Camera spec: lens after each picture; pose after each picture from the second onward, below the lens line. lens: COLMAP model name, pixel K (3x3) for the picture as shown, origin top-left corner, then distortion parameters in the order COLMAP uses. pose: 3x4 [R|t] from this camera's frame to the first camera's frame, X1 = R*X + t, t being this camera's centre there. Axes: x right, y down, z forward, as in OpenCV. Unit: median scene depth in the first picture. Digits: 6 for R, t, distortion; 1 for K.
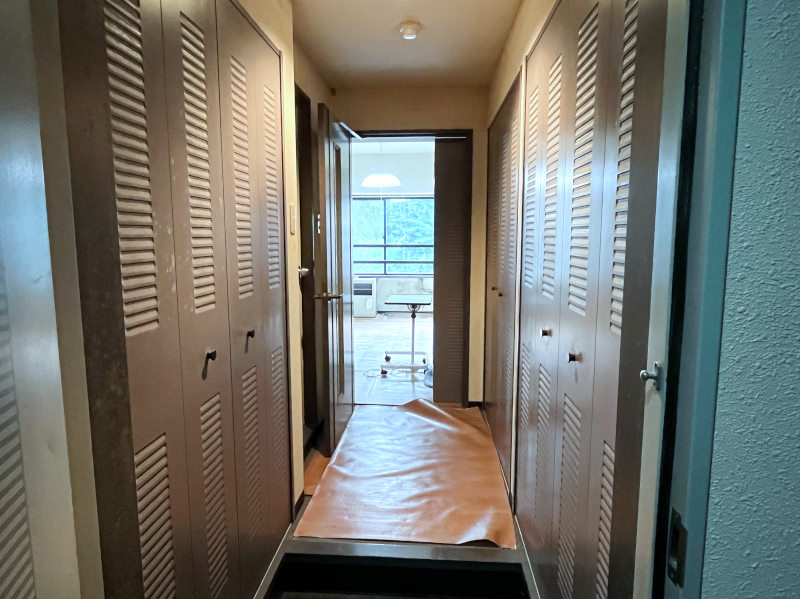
lens RADIAL K [[517.6, 0, 400.0], [0, 517.6, 299.5], [0, 0, 1]] dist [-0.028031, 0.000198]
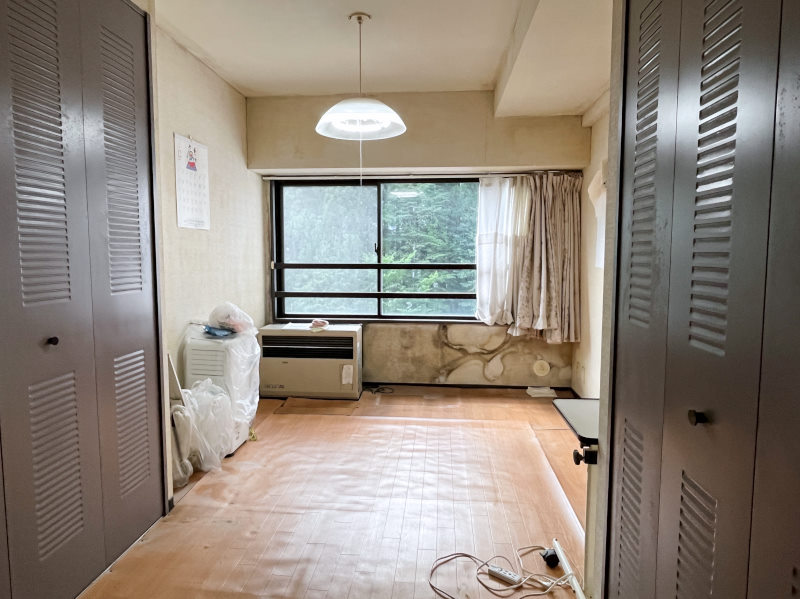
lens RADIAL K [[517.6, 0, 400.0], [0, 517.6, 299.5], [0, 0, 1]] dist [-0.028031, 0.000198]
pose [[0.999821, 0.004358, -0.018423, 0.004471], [-0.004943, 0.999481, -0.031823, -0.049927], [0.018275, 0.031908, 0.999324, 0.442991]]
